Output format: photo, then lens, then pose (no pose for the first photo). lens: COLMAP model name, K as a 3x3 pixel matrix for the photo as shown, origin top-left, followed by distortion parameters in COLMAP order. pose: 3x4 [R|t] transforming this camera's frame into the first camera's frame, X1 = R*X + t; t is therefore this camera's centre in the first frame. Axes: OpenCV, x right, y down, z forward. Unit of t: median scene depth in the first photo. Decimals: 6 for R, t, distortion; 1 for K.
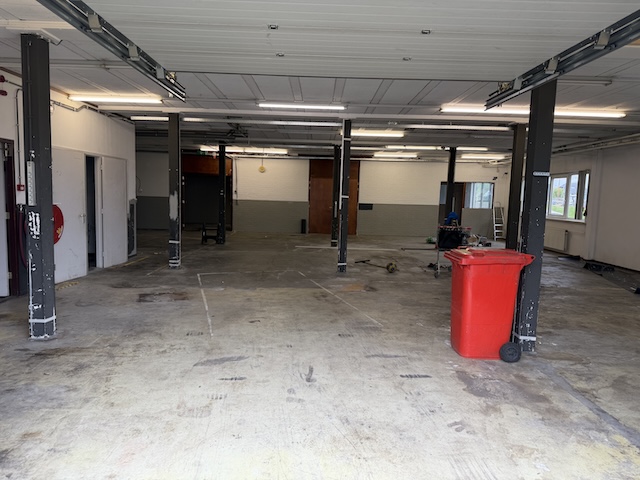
lens RADIAL K [[457.4, 0, 319.9], [0, 457.4, 240.6], [0, 0, 1]] dist [0.008930, -0.026065]
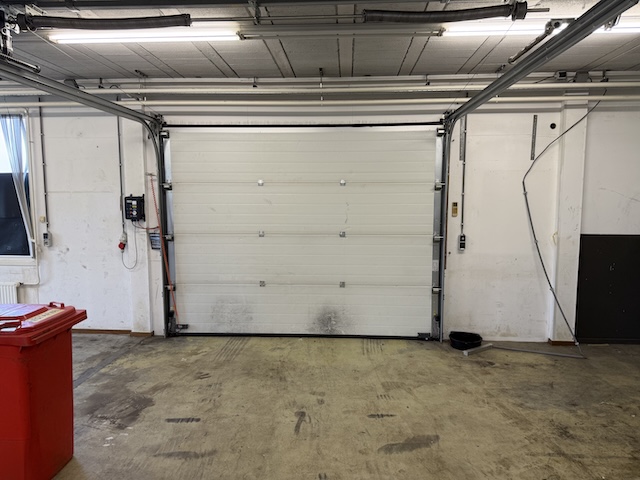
lens RADIAL K [[457.4, 0, 320.5], [0, 457.4, 240.5], [0, 0, 1]] dist [0.008930, -0.026065]
pose [[-0.997140, -0.038615, 0.064968, -0.111517], [-0.024225, 0.977567, 0.209227, -0.257342], [-0.071590, 0.207055, -0.975707, 1.877119]]
